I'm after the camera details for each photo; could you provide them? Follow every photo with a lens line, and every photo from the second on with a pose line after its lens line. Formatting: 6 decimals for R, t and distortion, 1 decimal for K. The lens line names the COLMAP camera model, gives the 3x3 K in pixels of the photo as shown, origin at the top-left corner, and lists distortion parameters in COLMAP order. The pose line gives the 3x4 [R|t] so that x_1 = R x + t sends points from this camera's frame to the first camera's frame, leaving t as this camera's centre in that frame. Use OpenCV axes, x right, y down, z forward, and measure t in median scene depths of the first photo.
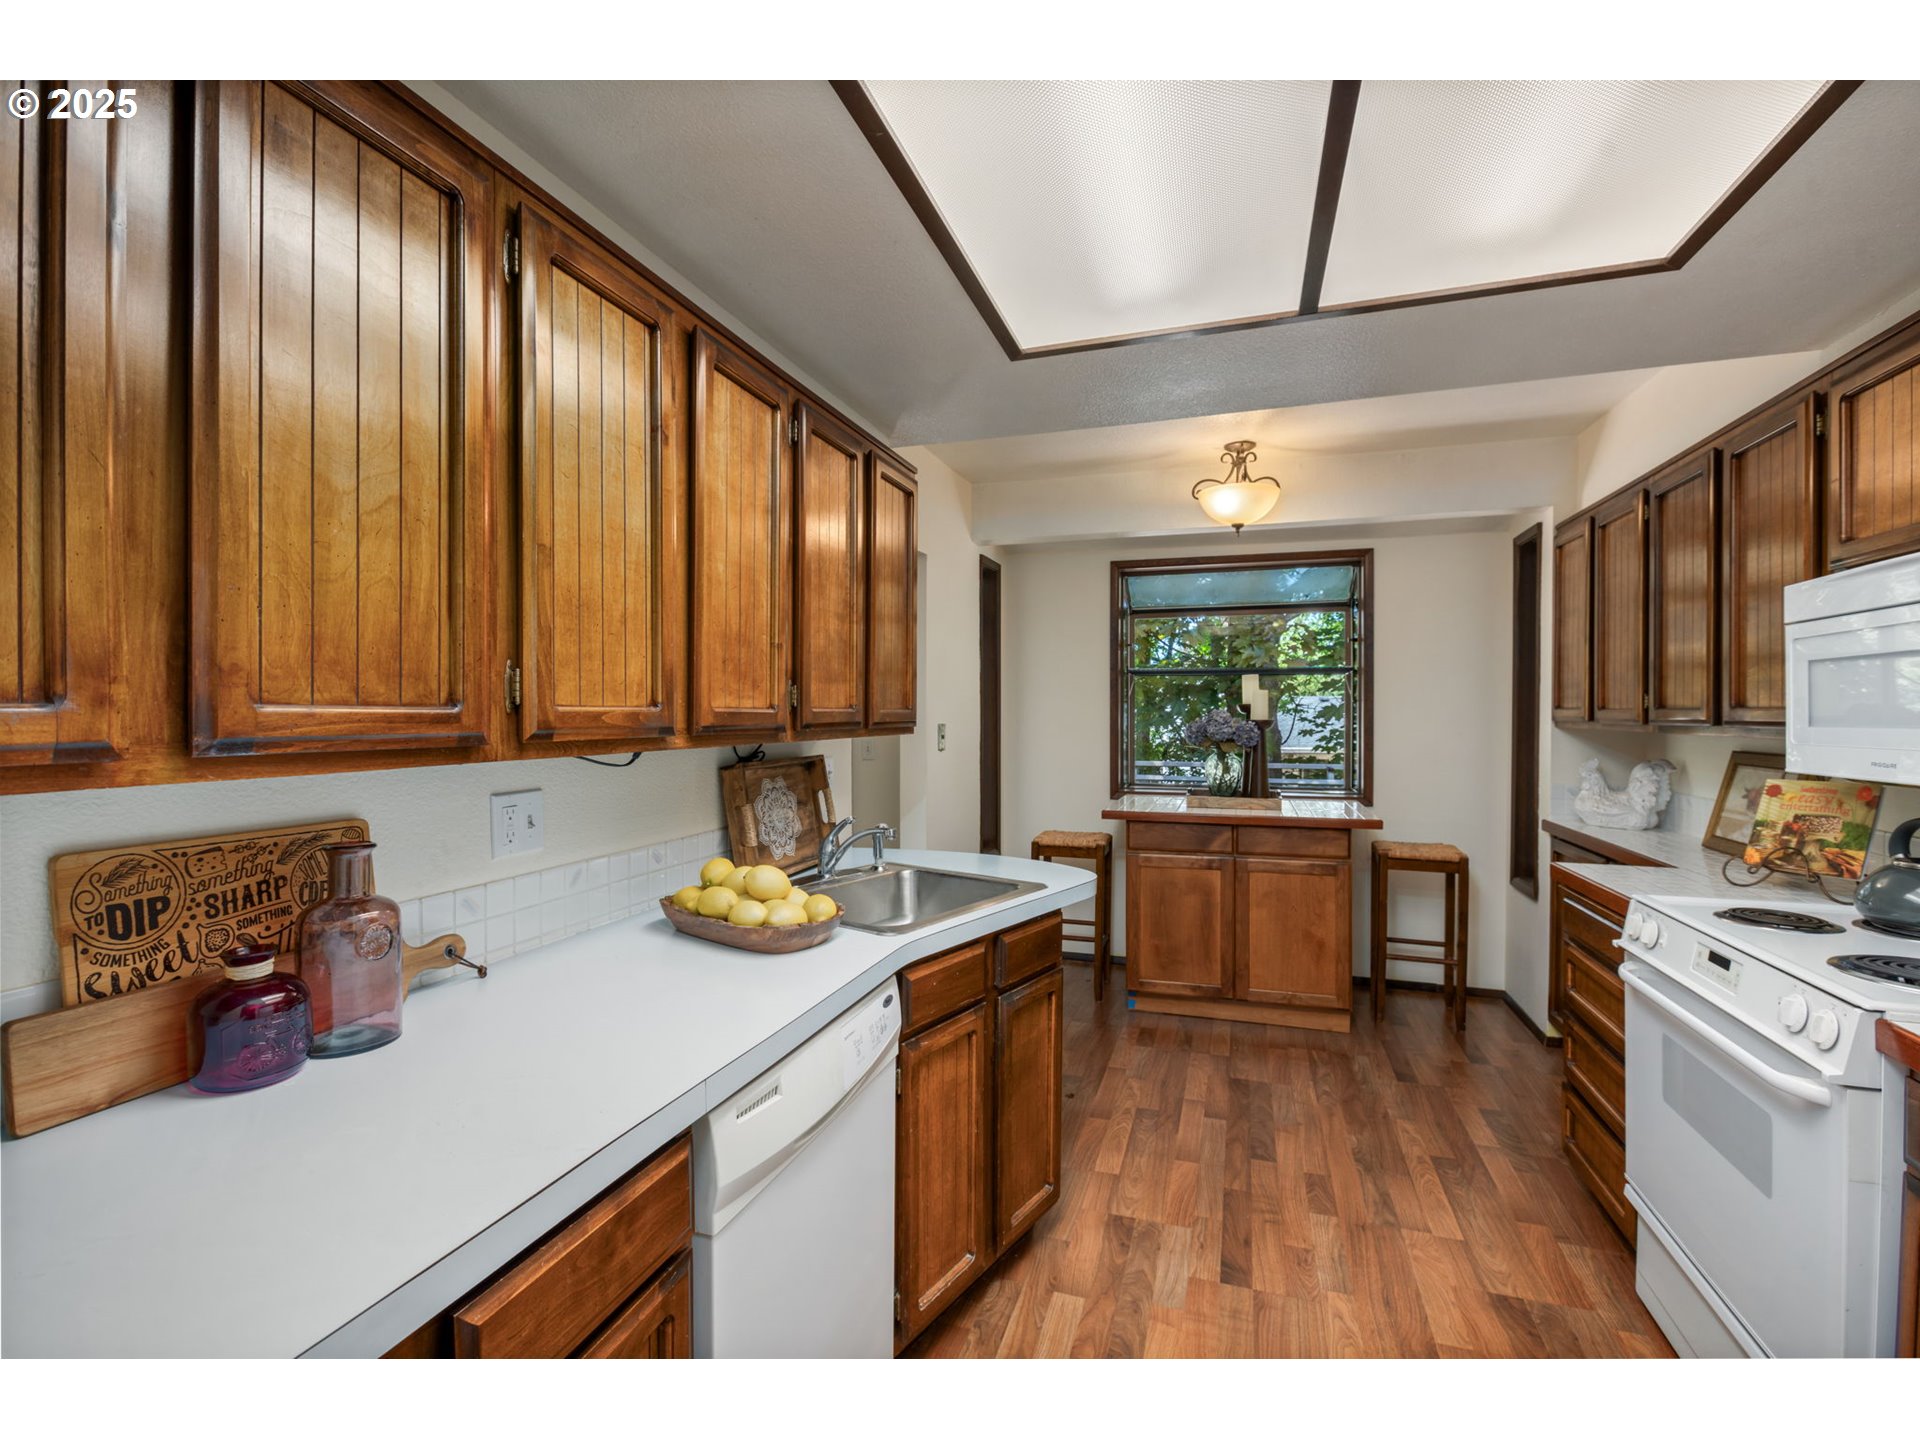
lens RADIAL K [[850.9, 0, 965.8], [0, 850.9, 716.8], [0, 0, 1]] dist [-0.002353, 0.001884]
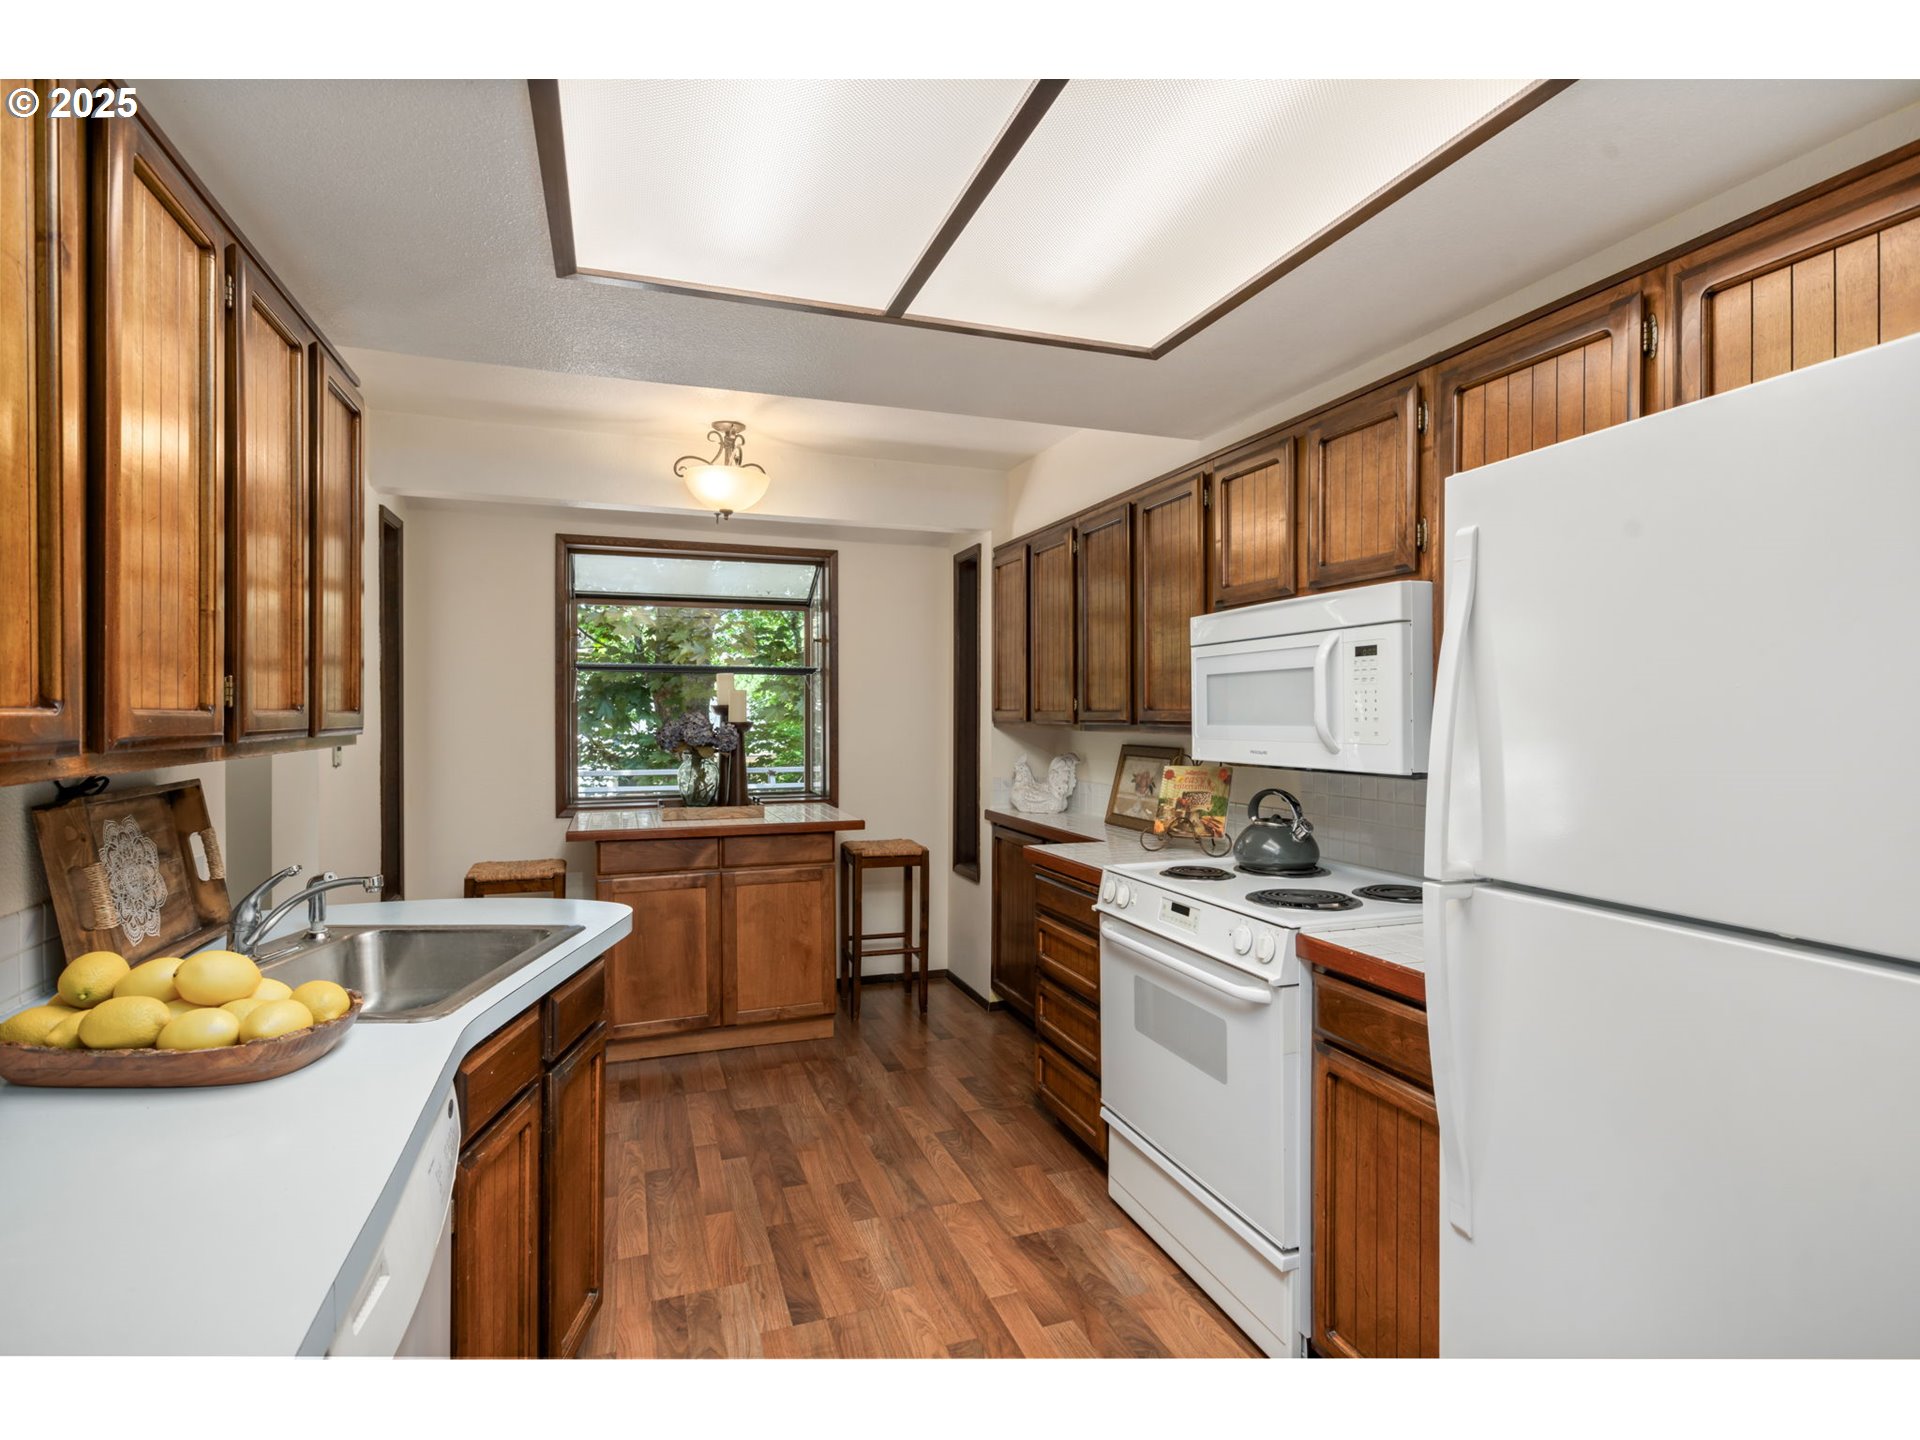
lens RADIAL K [[942.6, 0, 957.9], [0, 942.6, 713.8], [0, 0, 1]] dist [-0.003113, 0.005607]
pose [[0.791546, -0.001263, 0.611108, -0.148795], [0.004244, 0.999985, -0.003431, -0.001384], [-0.611095, 0.005309, 0.791540, 0.052817]]
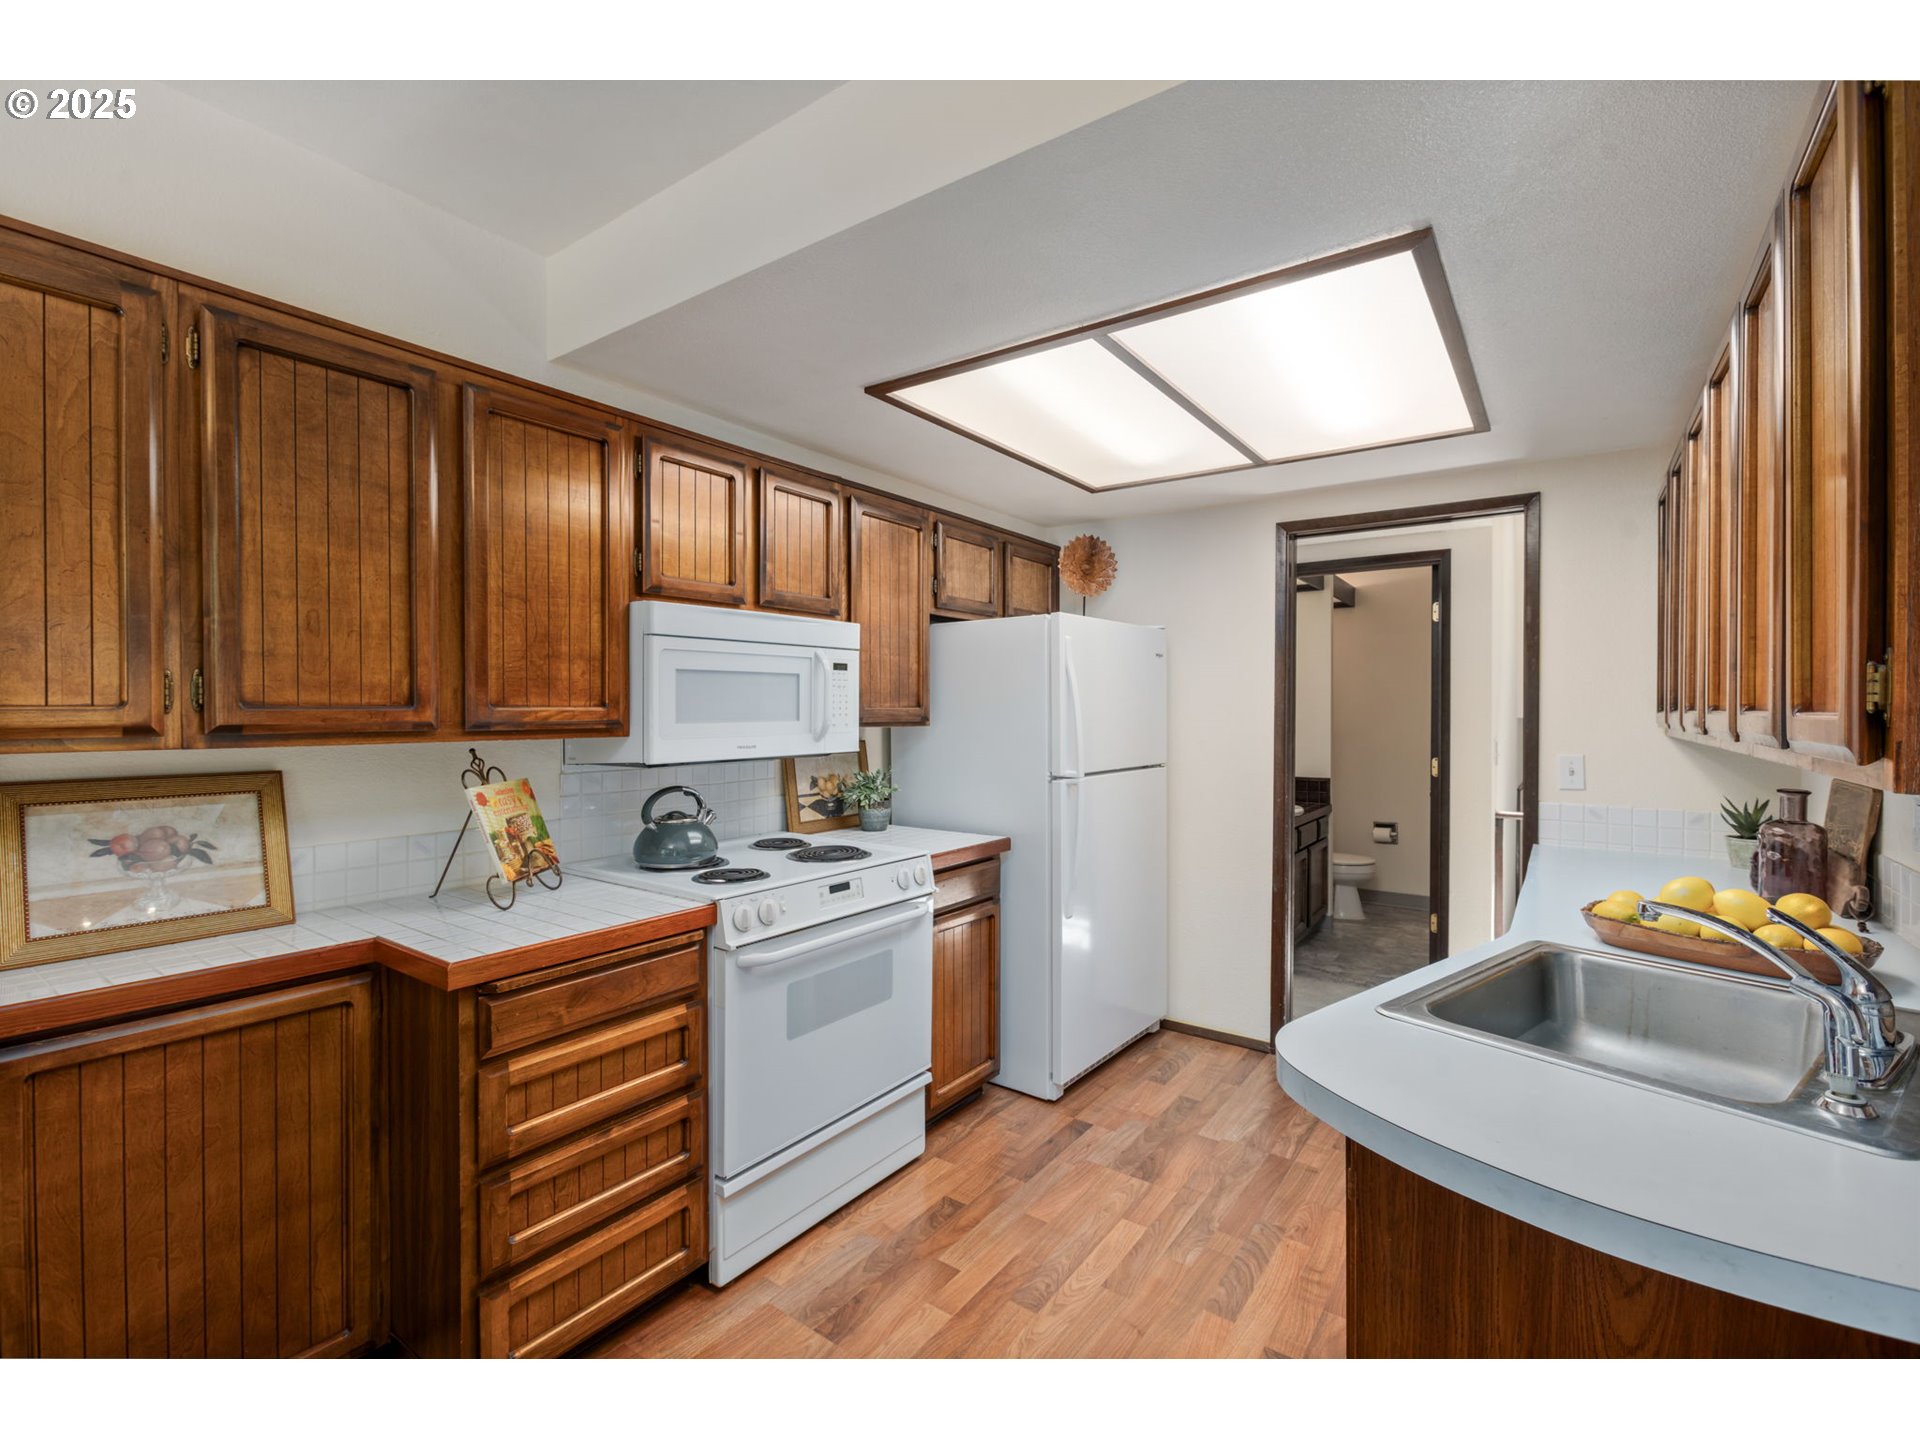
lens RADIAL K [[850.9, 0, 953.2], [0, 850.9, 714.9], [0, 0, 1]] dist [-0.002353, 0.001884]
pose [[-0.947035, -0.005663, 0.321080, 0.157240], [-0.001265, 0.999903, 0.013904, -0.012768], [-0.321128, 0.012761, -0.946950, 1.412841]]
